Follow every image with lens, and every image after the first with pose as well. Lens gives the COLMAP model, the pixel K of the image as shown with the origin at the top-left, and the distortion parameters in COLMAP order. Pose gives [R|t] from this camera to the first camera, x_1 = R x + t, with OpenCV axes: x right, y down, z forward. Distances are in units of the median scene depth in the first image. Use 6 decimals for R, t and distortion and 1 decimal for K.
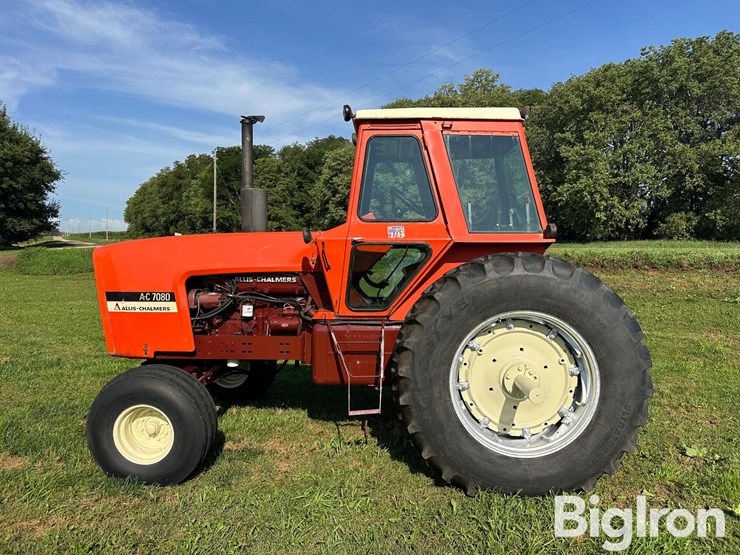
lens RADIAL K [[530.1, 0, 379.5], [0, 530.1, 275.0], [0, 0, 1]] dist [0.071845, -0.084236]
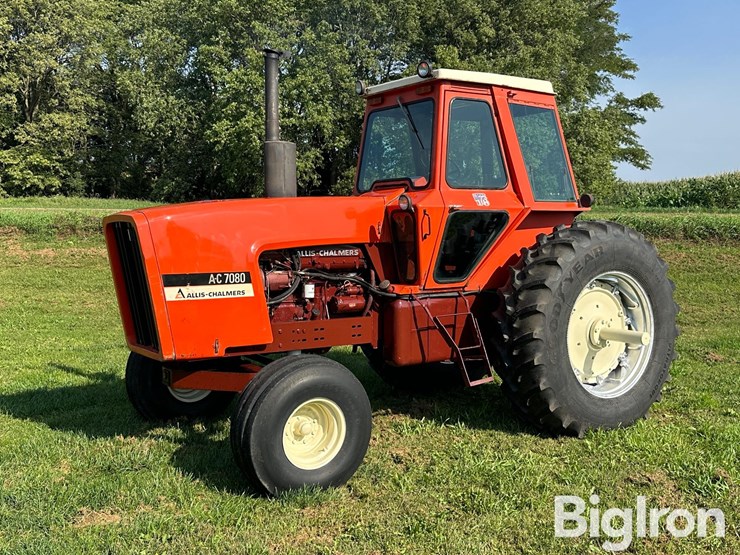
lens RADIAL K [[844.5, 0, 390.0], [0, 844.5, 278.4], [0, 0, 1]] dist [0.191753, -0.505787]
pose [[0.782866, -0.045118, 0.620552, -1.004385], [0.025815, 0.998864, 0.040055, -0.002584], [-0.621654, -0.015338, 0.783142, -0.118427]]
